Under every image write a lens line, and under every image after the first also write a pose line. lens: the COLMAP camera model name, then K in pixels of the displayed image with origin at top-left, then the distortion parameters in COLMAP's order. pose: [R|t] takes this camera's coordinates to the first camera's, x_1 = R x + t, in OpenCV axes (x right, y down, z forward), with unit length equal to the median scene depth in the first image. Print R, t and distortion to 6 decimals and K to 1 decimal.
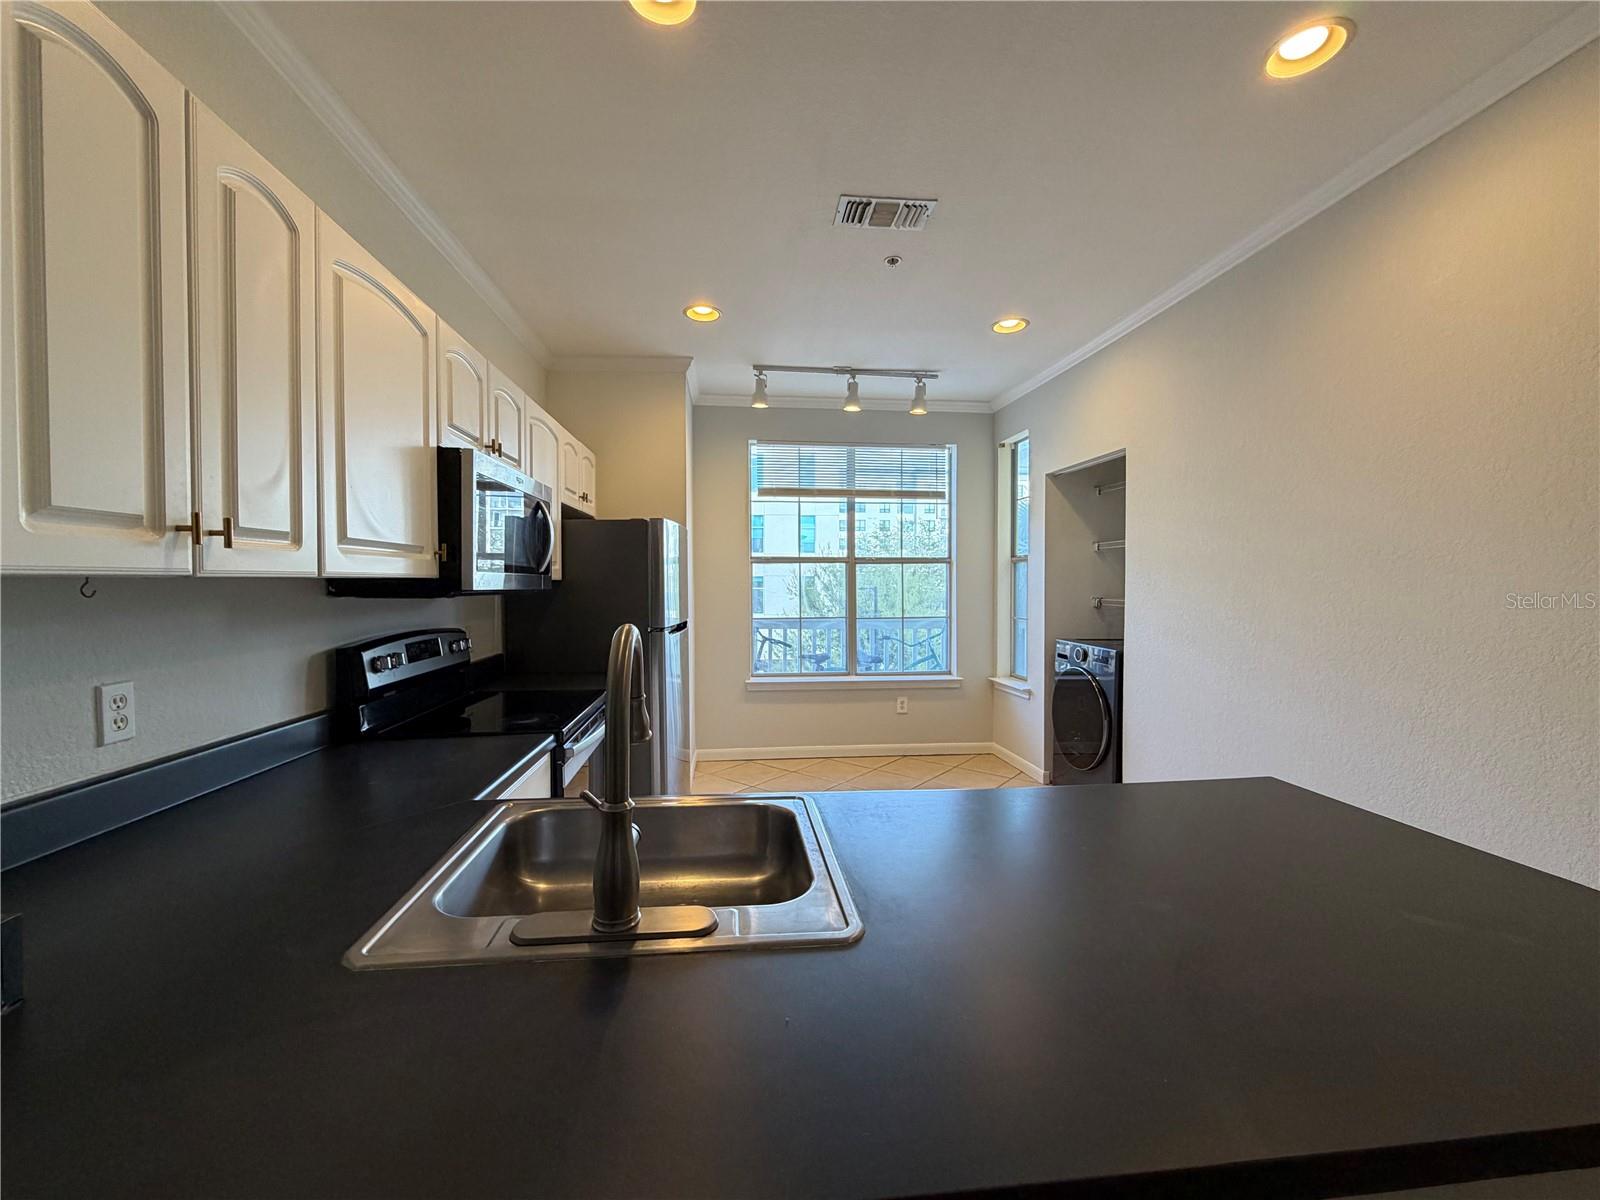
lens RADIAL K [[637.6, 0, 795.6], [0, 637.6, 599.4], [0, 0, 1]] dist [0.000417, 0.000309]
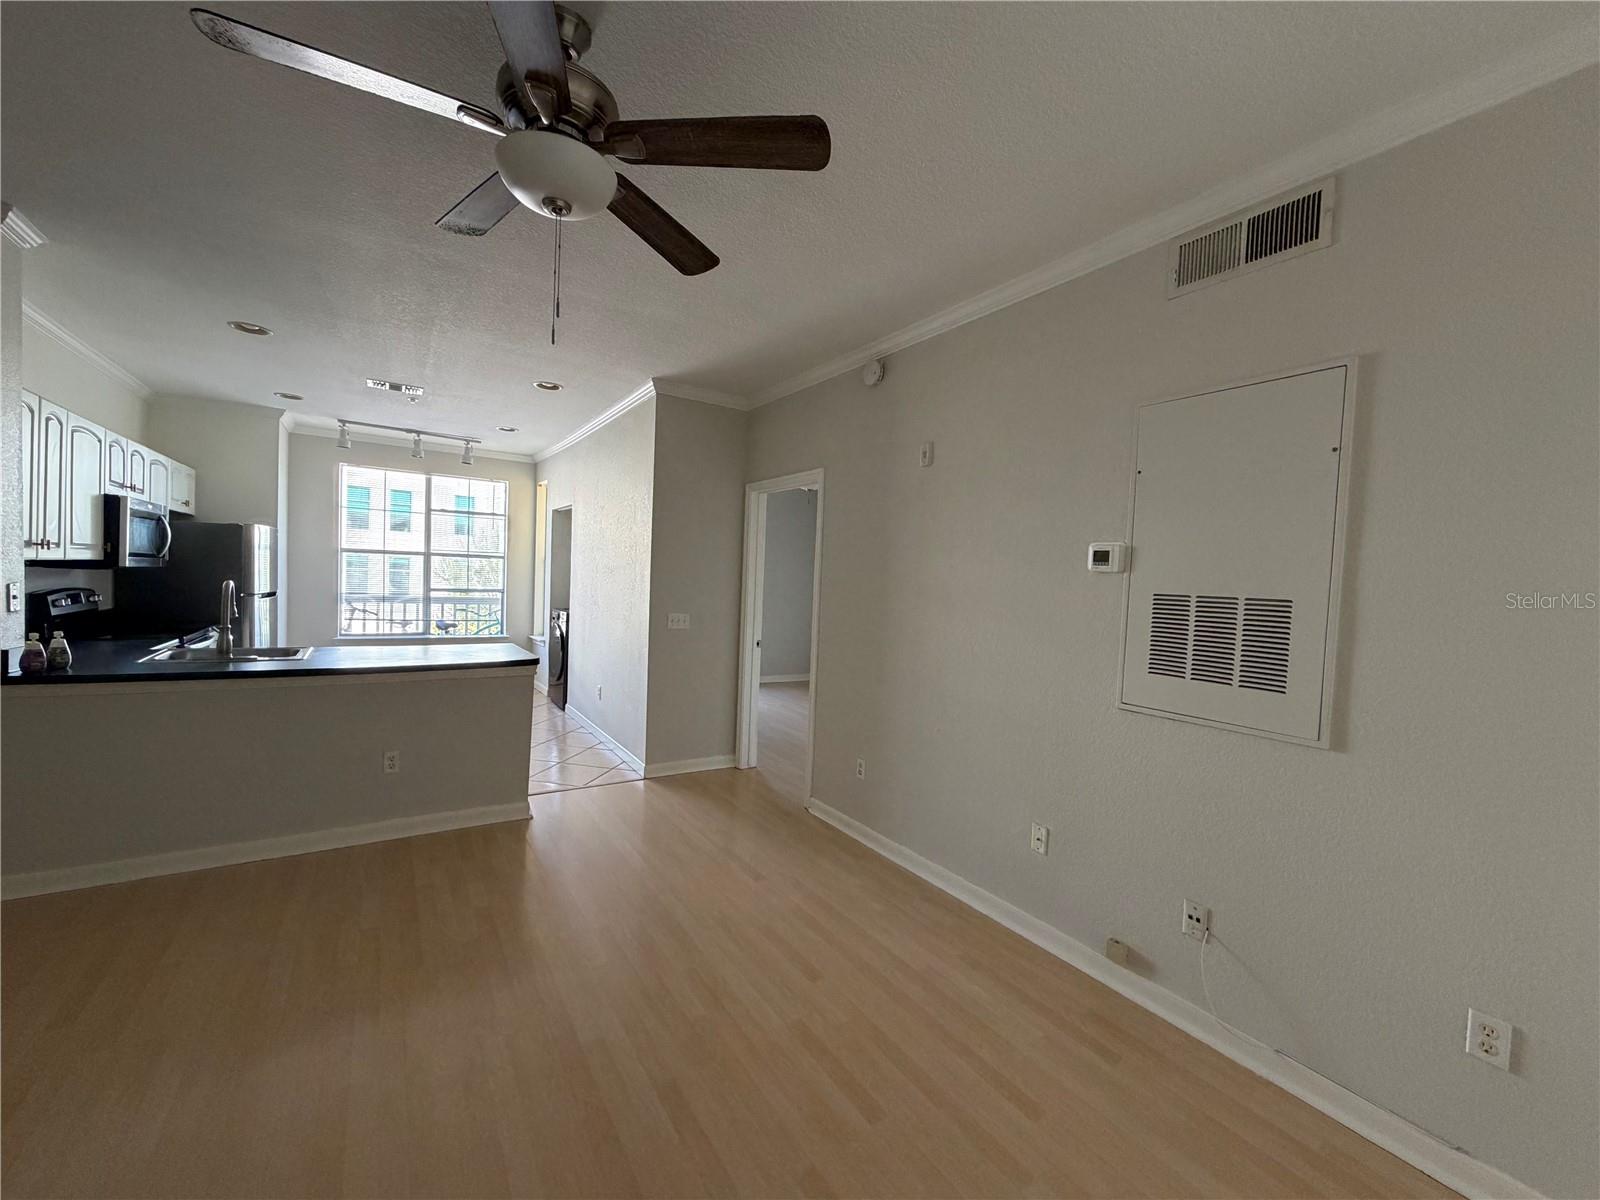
lens RADIAL K [[637.6, 0, 795.6], [0, 637.6, 599.4], [0, 0, 1]] dist [0.000417, 0.000309]
pose [[0.886453, 0.022324, 0.462280, 0.211479], [-0.029912, 0.999511, 0.009090, 0.003264], [-0.461851, -0.021885, 0.886688, -0.854812]]
